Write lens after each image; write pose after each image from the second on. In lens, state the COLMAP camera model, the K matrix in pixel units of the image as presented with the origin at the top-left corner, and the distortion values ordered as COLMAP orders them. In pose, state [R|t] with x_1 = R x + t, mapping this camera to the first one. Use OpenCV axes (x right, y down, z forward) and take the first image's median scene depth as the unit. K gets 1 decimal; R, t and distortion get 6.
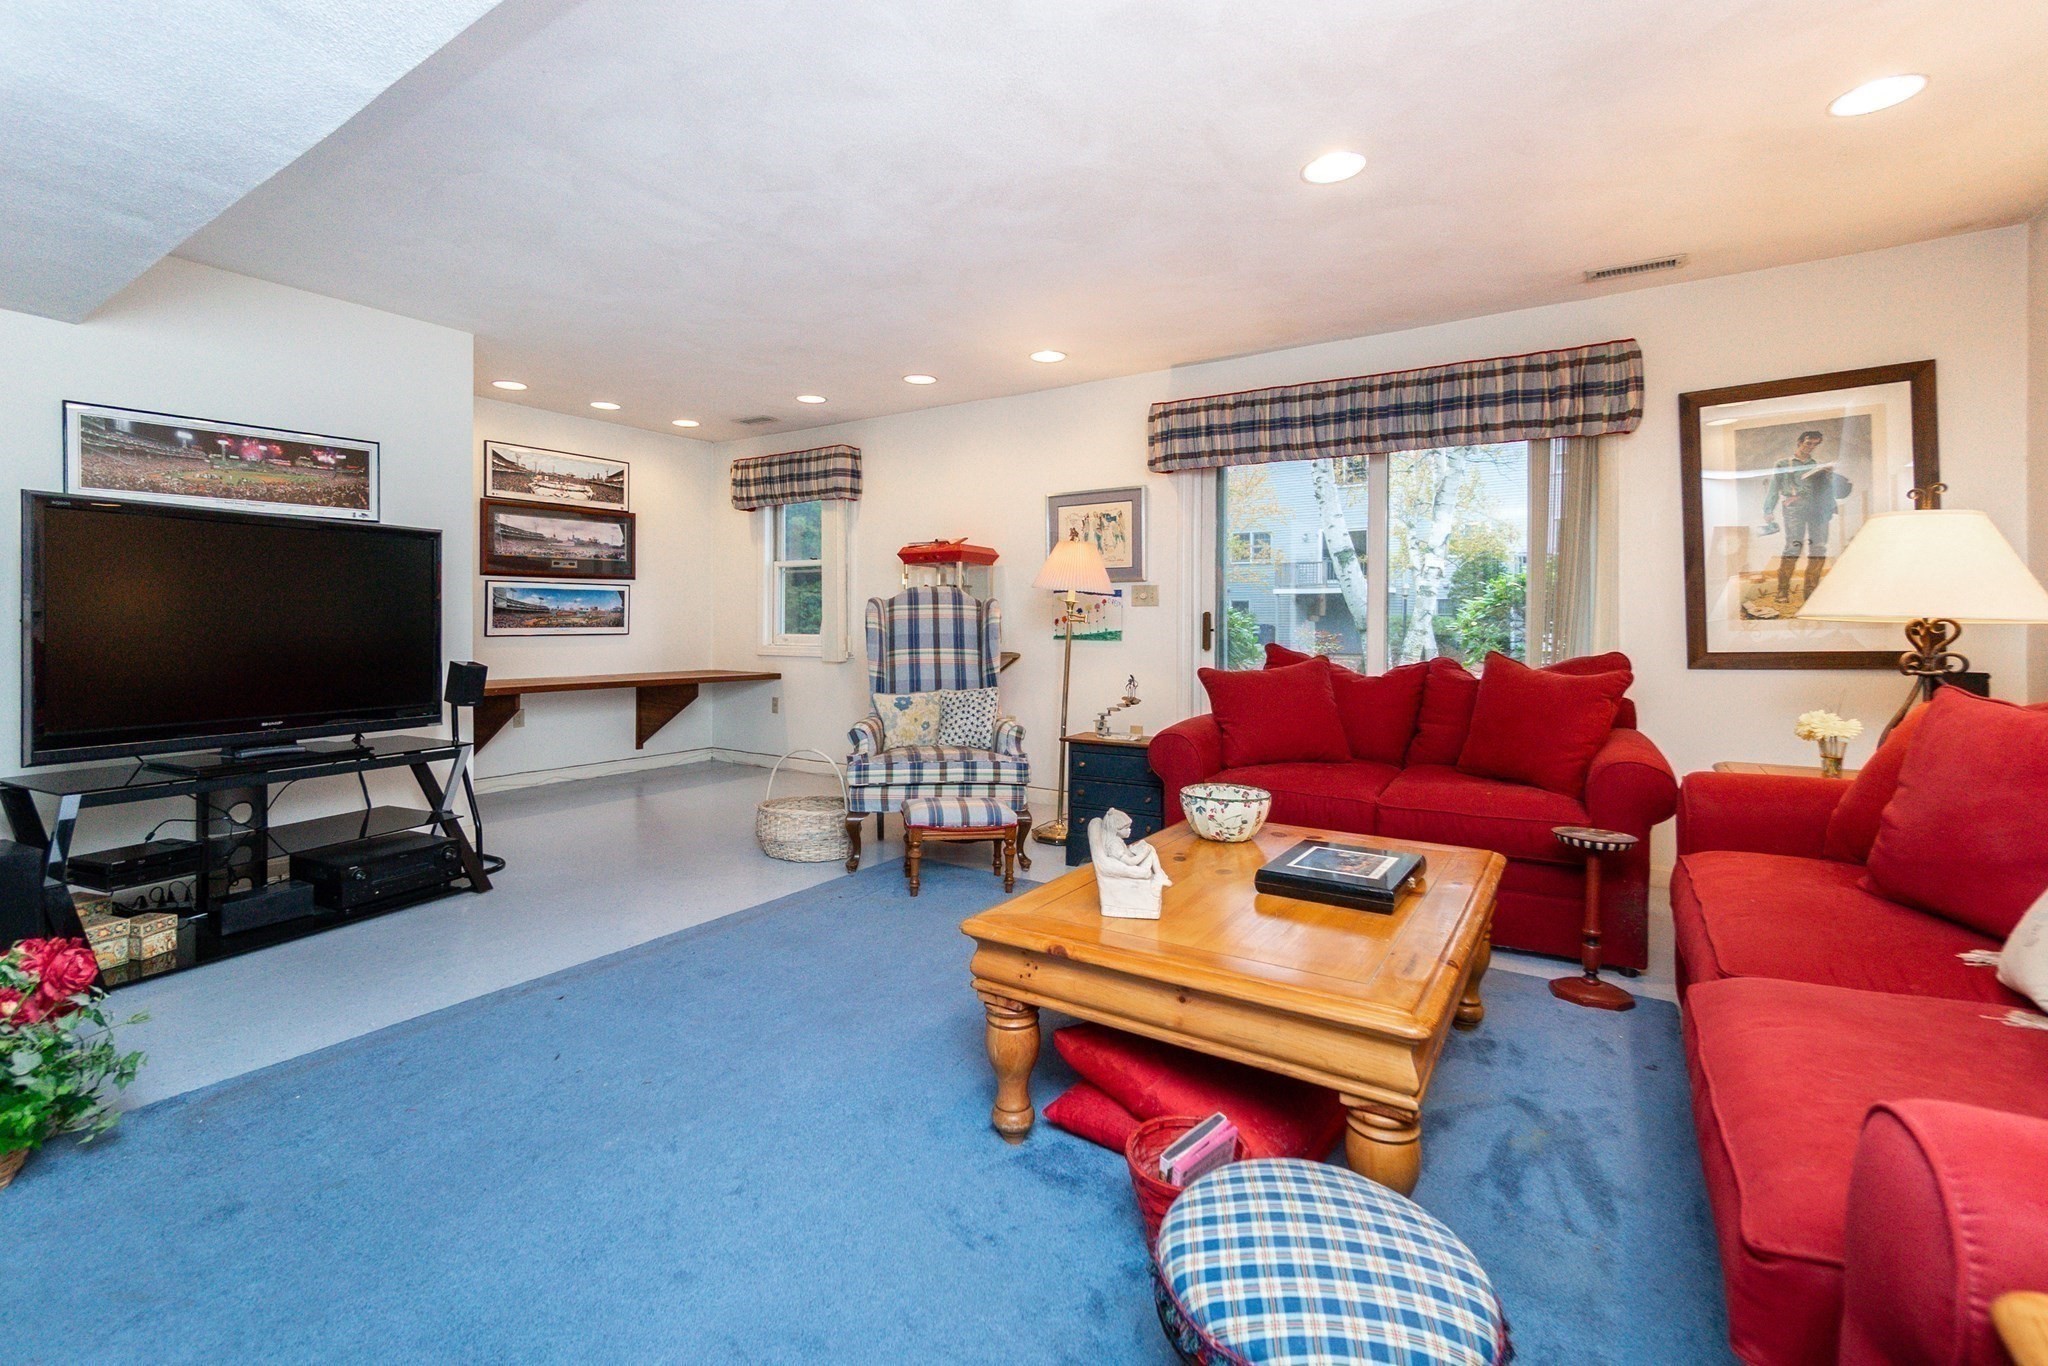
lens RADIAL K [[893.8, 0, 985.9], [0, 893.8, 615.9], [0, 0, 1]] dist [-0.004190, 0.001581]
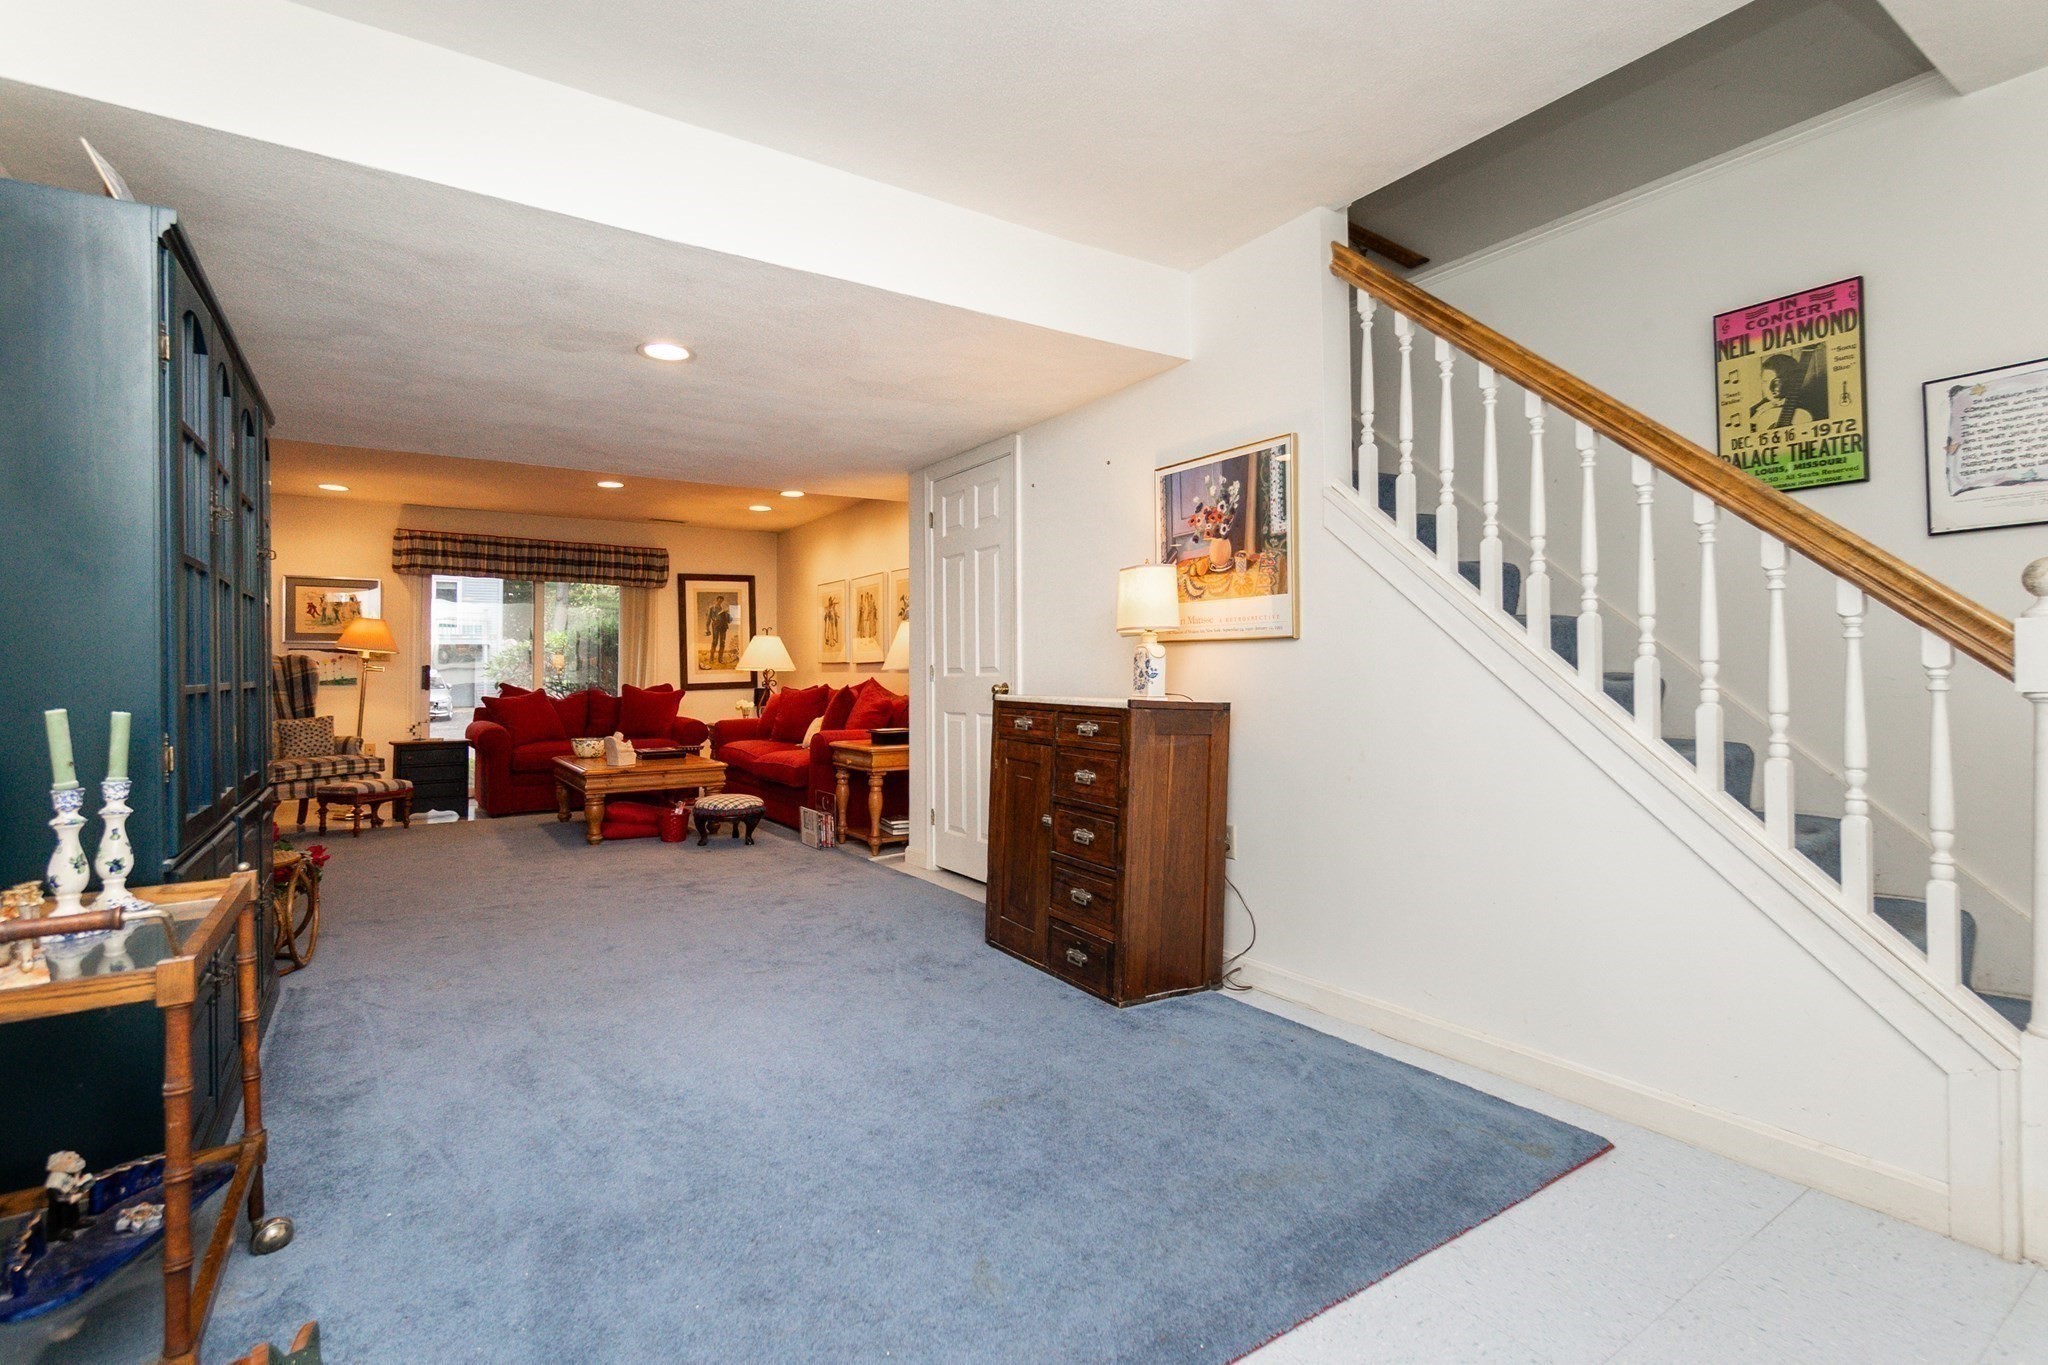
lens RADIAL K [[893.8, 0, 1024.1], [0, 893.8, 670.9], [0, 0, 1]] dist [-0.004190, 0.001581]
pose [[0.355049, -0.002808, 0.934843, -0.996680], [0.000015, 0.999996, 0.002998, -0.000368], [-0.934848, -0.001051, 0.355048, -0.620525]]
